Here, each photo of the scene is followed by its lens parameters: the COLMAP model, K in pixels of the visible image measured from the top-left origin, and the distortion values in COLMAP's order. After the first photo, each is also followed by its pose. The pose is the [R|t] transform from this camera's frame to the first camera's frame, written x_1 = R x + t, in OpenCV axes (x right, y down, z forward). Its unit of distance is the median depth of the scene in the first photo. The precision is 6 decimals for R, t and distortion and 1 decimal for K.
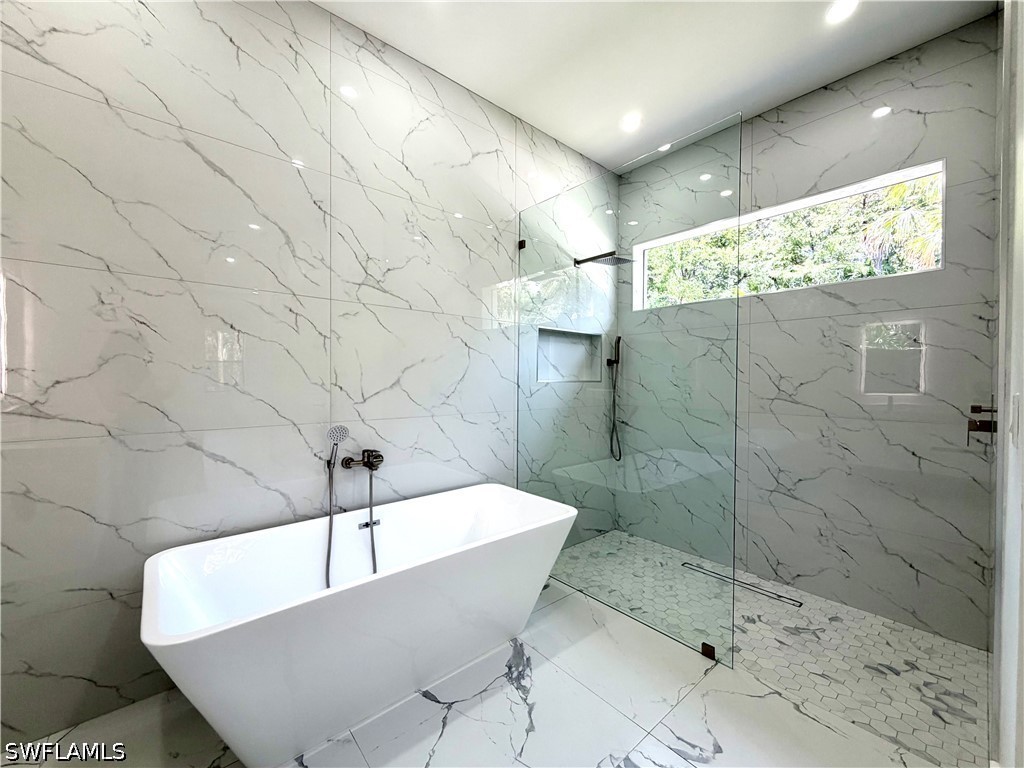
lens RADIAL K [[408.7, 0, 525.9], [0, 408.7, 384.6], [0, 0, 1]] dist [0.000028, 0.000114]
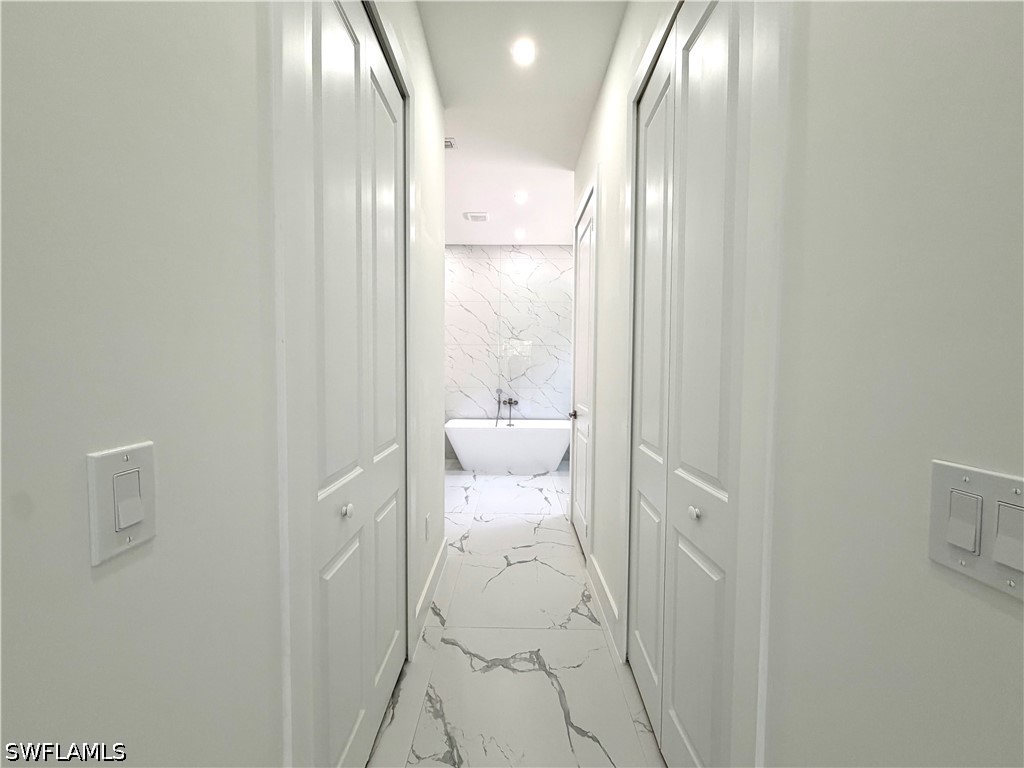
lens RADIAL K [[408.7, 0, 505.8], [0, 408.7, 386.1], [0, 0, 1]] dist [0.000028, 0.000114]
pose [[0.749183, 0.029107, -0.661723, 1.443855], [-0.013648, 0.999500, 0.028514, -0.002704], [0.662222, -0.012331, 0.749206, -1.109842]]
